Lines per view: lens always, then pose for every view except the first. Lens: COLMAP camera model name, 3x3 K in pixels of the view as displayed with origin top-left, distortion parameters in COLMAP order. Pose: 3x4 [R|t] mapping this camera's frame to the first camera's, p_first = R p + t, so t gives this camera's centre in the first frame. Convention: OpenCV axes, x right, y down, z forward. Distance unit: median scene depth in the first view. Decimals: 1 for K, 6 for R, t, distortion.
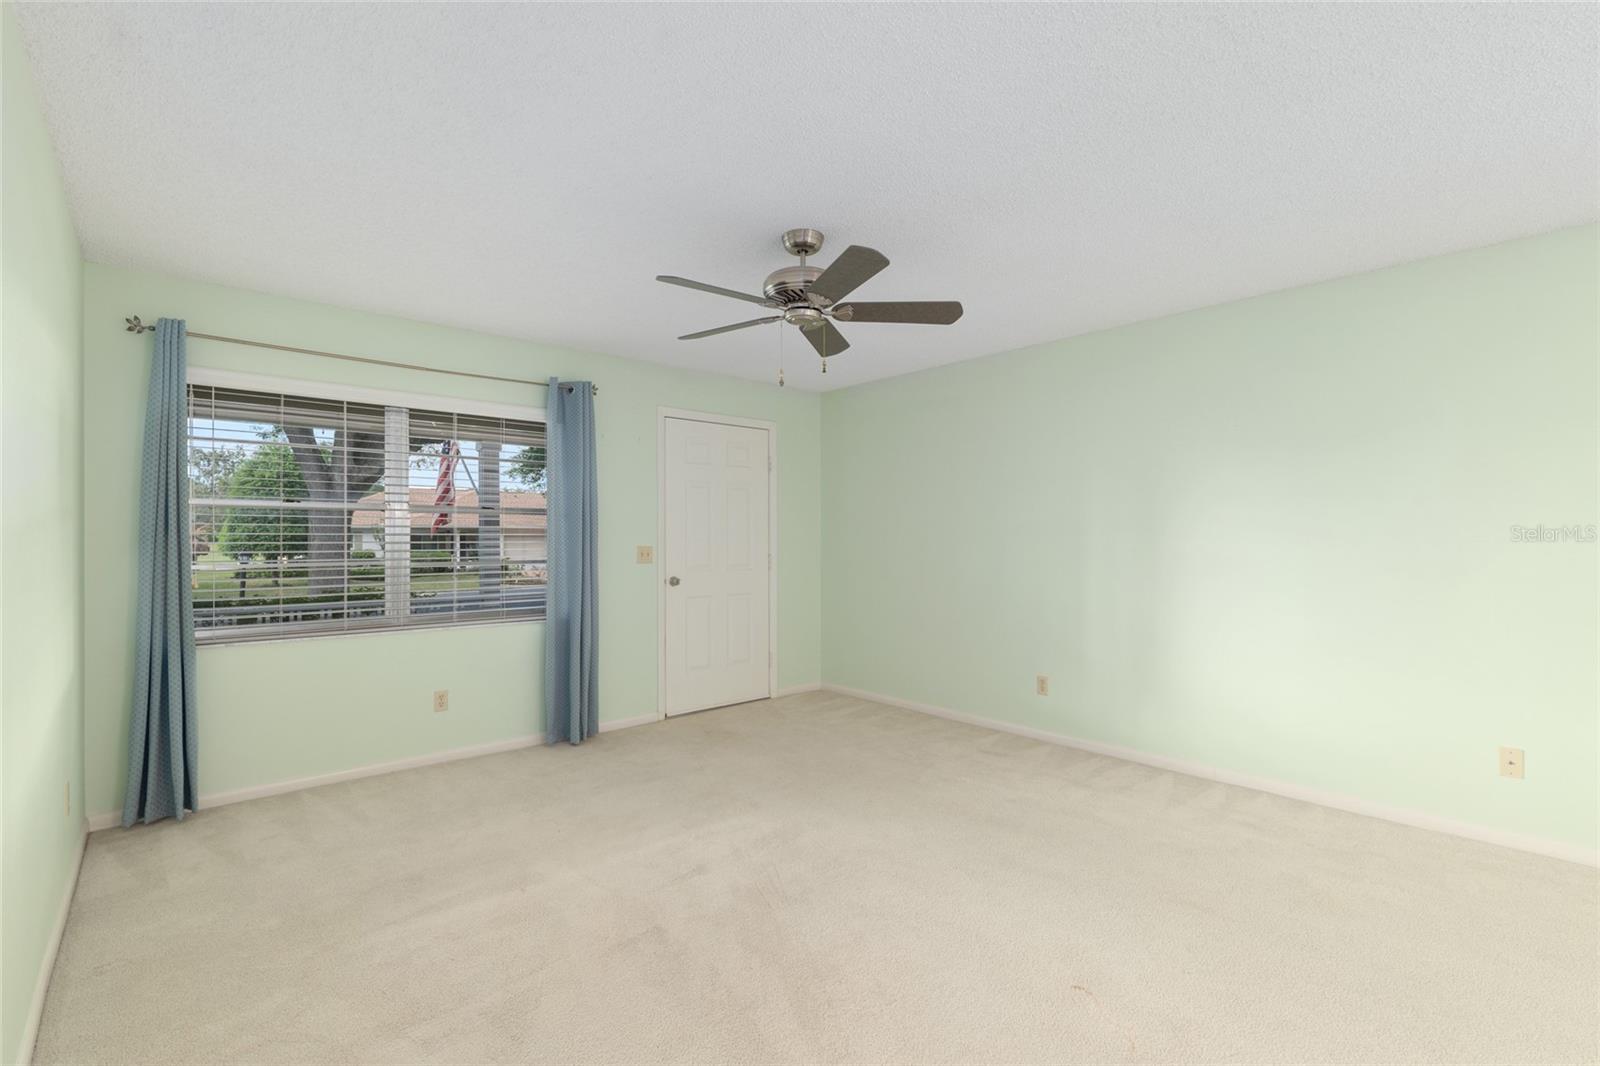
lens RADIAL K [[731.5, 0, 799.8], [0, 731.5, 525.8], [0, 0, 1]] dist [0.003663, -0.000159]
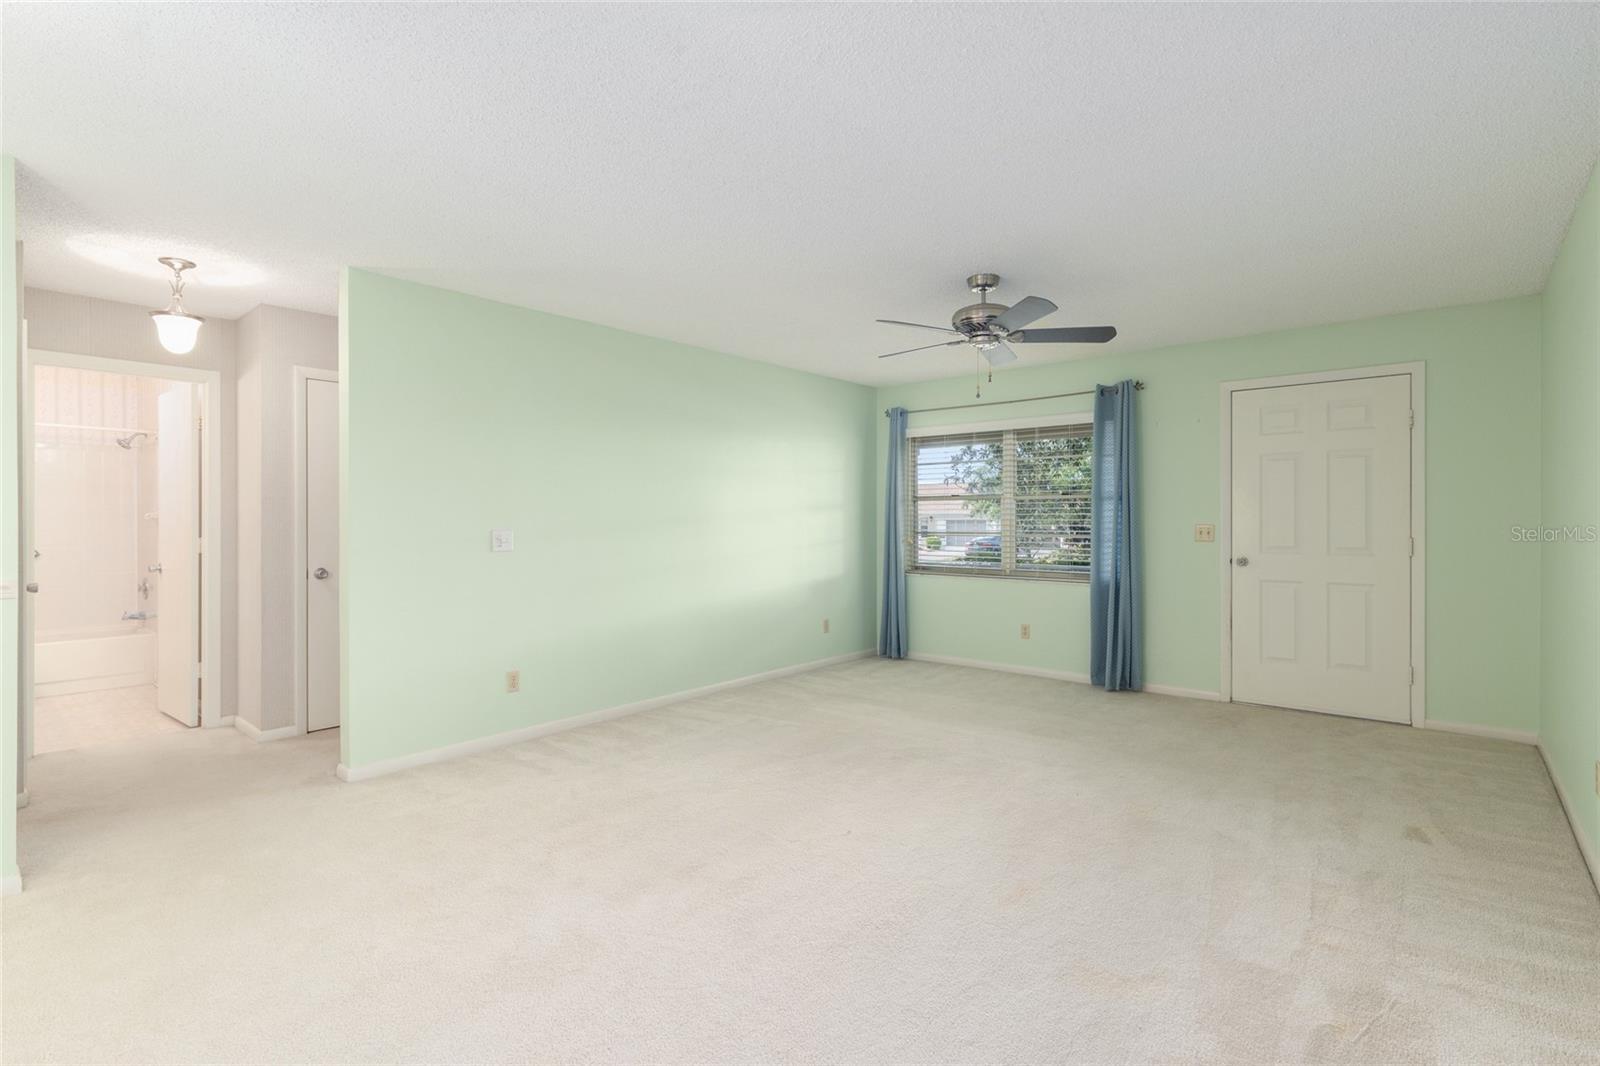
lens RADIAL K [[731.5, 0, 800.0], [0, 731.5, 529.4], [0, 0, 1]] dist [0.003663, -0.000159]
pose [[0.146828, 0.007917, -0.989130, 0.785086], [0.012959, 0.999867, 0.009927, 0.018574], [0.989077, -0.014275, 0.146706, 0.328400]]
